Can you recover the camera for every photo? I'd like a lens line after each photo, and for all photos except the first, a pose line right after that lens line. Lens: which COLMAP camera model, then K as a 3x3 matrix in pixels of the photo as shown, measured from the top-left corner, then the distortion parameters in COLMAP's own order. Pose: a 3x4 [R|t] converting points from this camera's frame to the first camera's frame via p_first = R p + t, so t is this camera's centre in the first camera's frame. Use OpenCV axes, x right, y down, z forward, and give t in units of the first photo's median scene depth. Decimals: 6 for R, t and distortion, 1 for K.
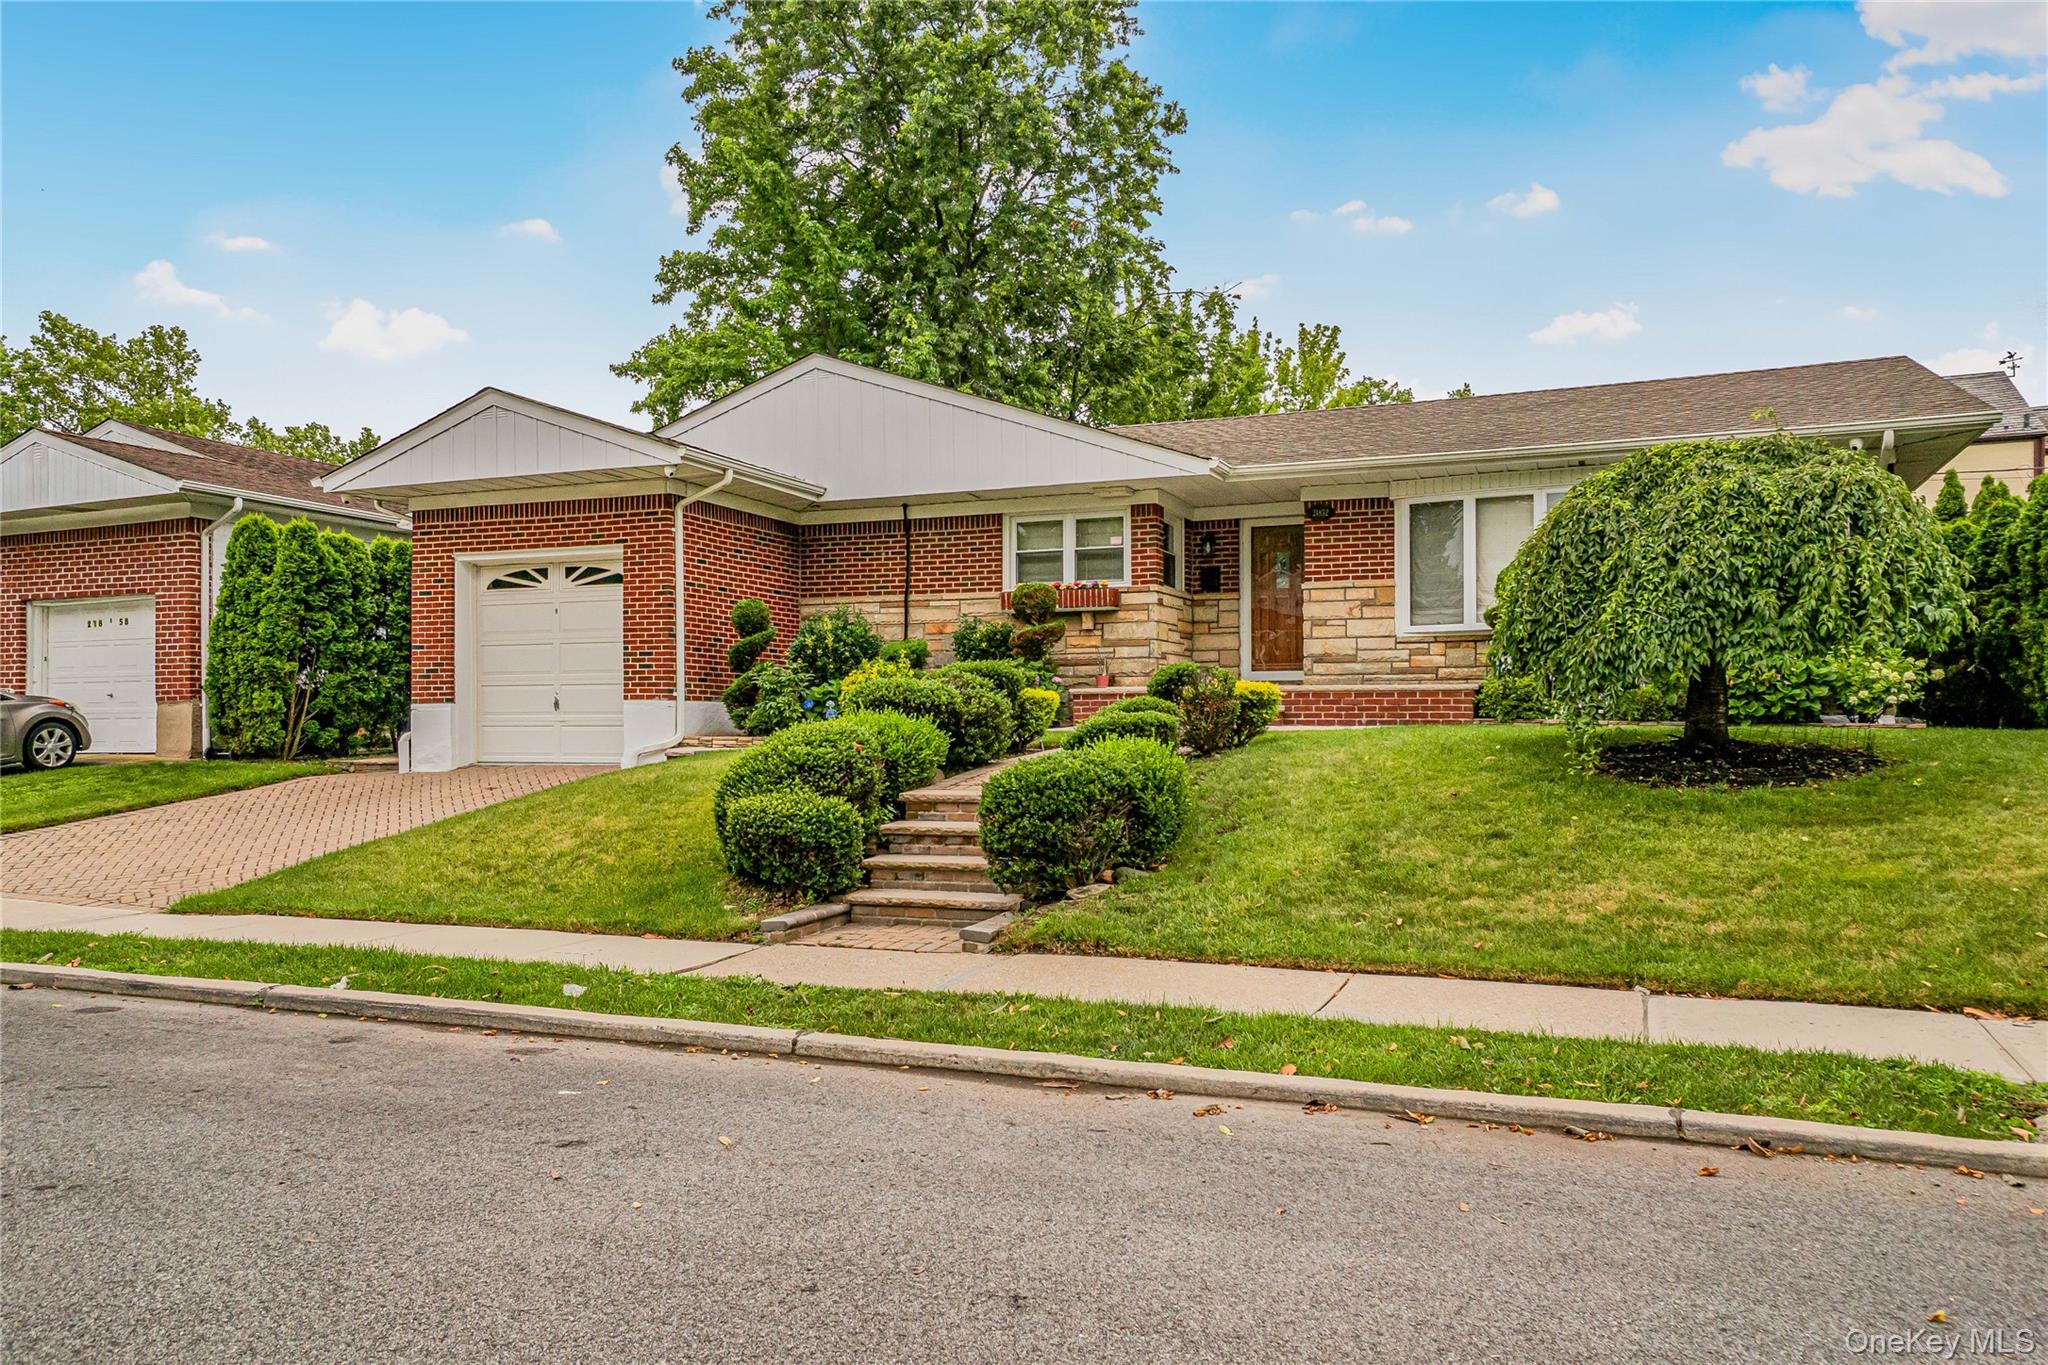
lens RADIAL K [[1515.3, 0, 1136.7], [0, 1515.3, 648.9], [0, 0, 1]] dist [0.025652, 0.005067]
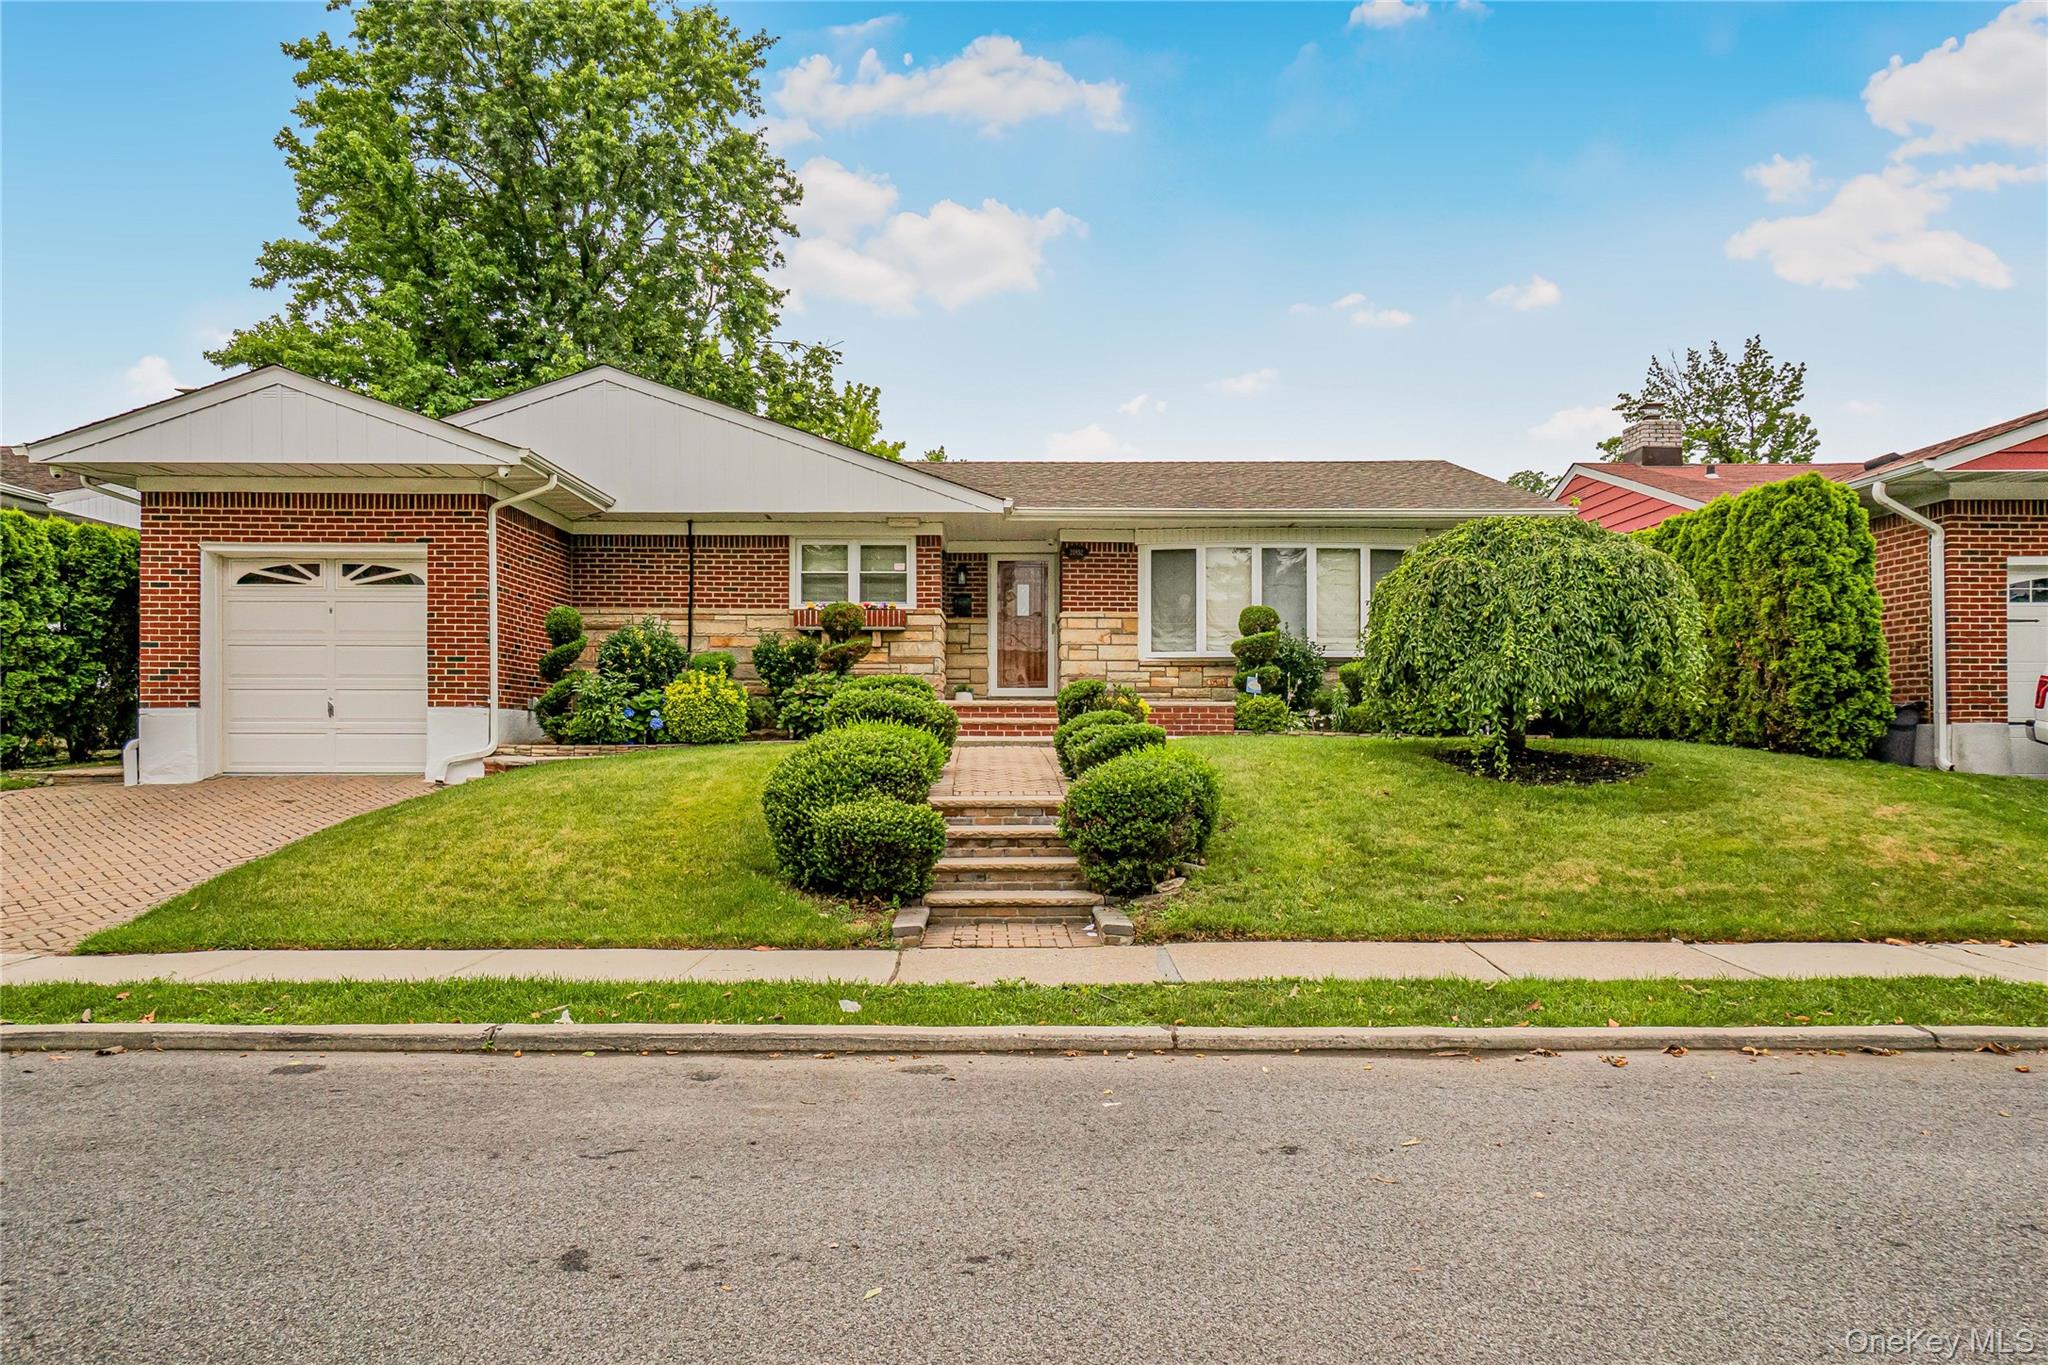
lens RADIAL K [[1308.3, 0, 1010.7], [0, 1308.3, 660.9], [0, 0, 1]] dist [-0.005337, 0.010599]
pose [[0.919738, 0.025254, 0.391720, -0.490952], [-0.022825, 0.999681, -0.010857, 0.008314], [-0.391869, 0.001045, 0.920021, 0.153327]]
